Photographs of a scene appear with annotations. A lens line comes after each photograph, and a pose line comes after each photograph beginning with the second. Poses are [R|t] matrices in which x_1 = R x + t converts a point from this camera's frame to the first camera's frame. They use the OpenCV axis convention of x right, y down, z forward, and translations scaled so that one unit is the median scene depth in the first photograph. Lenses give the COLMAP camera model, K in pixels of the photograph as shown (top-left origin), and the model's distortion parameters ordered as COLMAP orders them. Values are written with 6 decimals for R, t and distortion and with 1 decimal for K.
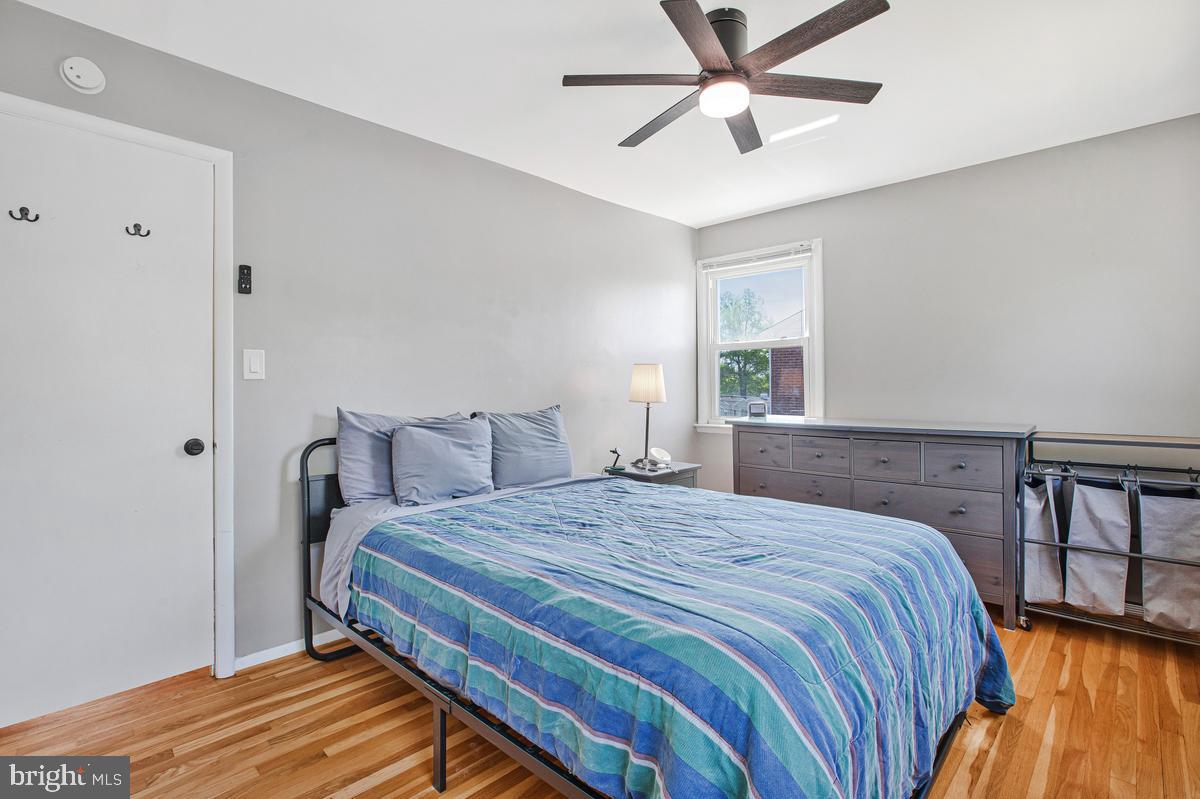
lens RADIAL K [[568.0, 0, 603.1], [0, 568.0, 391.1], [0, 0, 1]] dist [-0.035964, 0.006860]
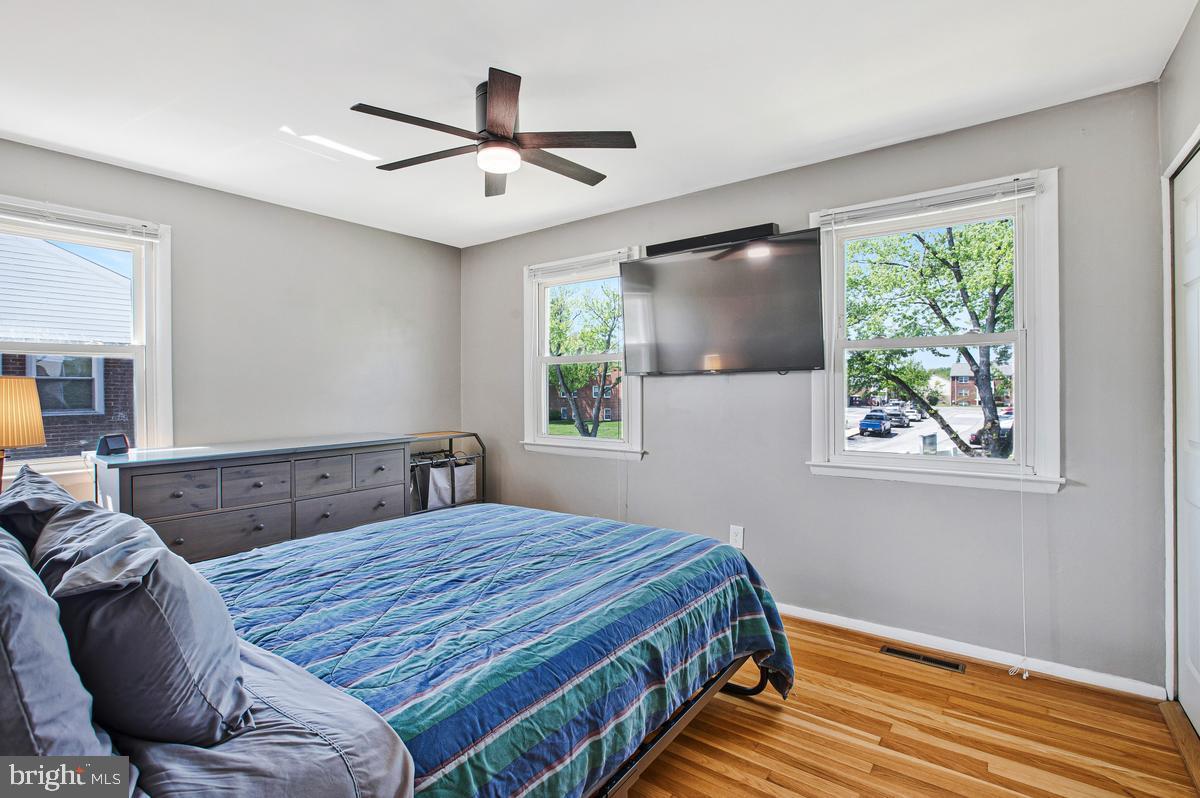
lens RADIAL K [[568.0, 0, 603.8], [0, 568.0, 392.4], [0, 0, 1]] dist [-0.035964, 0.006860]
pose [[-0.135986, -0.003093, 0.990706, -0.921143], [0.014682, 0.999879, 0.005137, -0.048554], [-0.990602, 0.015244, -0.135924, 0.918679]]
